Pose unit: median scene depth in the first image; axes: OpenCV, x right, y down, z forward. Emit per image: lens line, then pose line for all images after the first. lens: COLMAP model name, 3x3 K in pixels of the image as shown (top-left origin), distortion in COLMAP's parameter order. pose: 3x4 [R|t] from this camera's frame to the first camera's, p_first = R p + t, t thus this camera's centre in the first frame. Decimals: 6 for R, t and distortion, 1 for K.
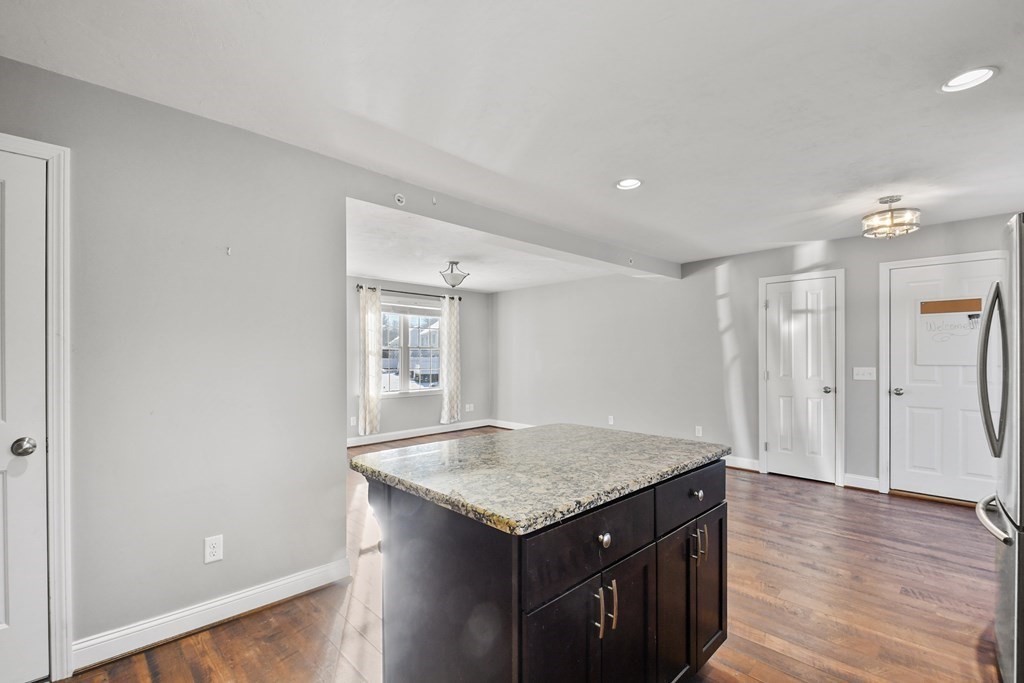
lens RADIAL K [[449.9, 0, 502.6], [0, 449.9, 356.9], [0, 0, 1]] dist [0.015847, -0.015973]
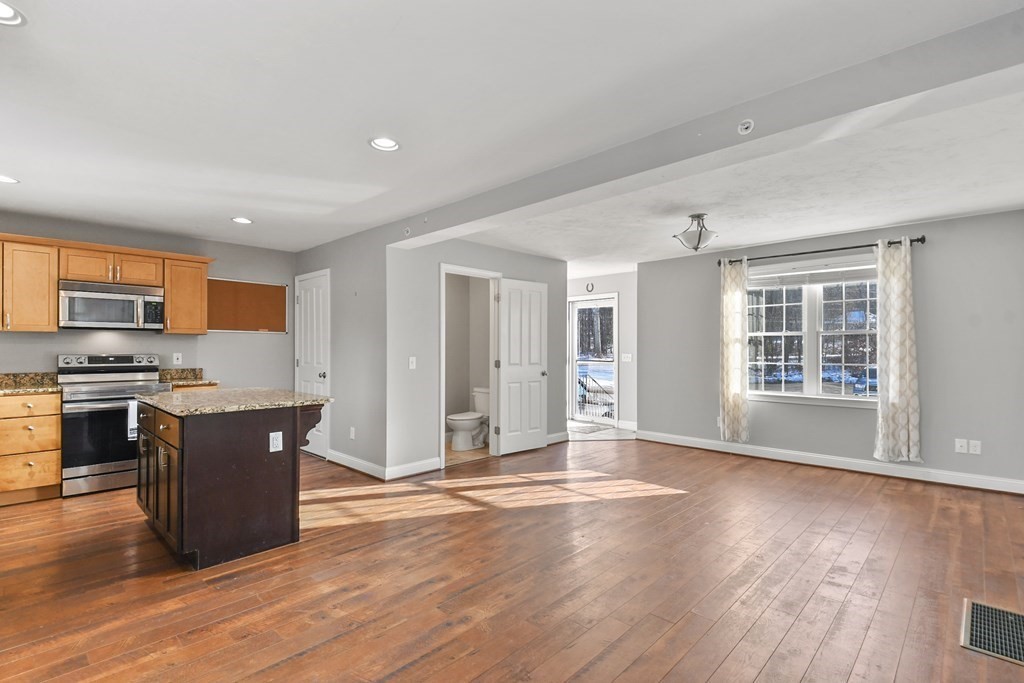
lens RADIAL K [[482.3, 0, 499.3], [0, 482.3, 345.0], [0, 0, 1]] dist [0.025300, -0.017836]
pose [[0.023942, -0.004947, -0.999701, 0.575090], [-0.004929, 0.999975, -0.005066, 0.004477], [0.999701, 0.005049, 0.023917, 0.562635]]
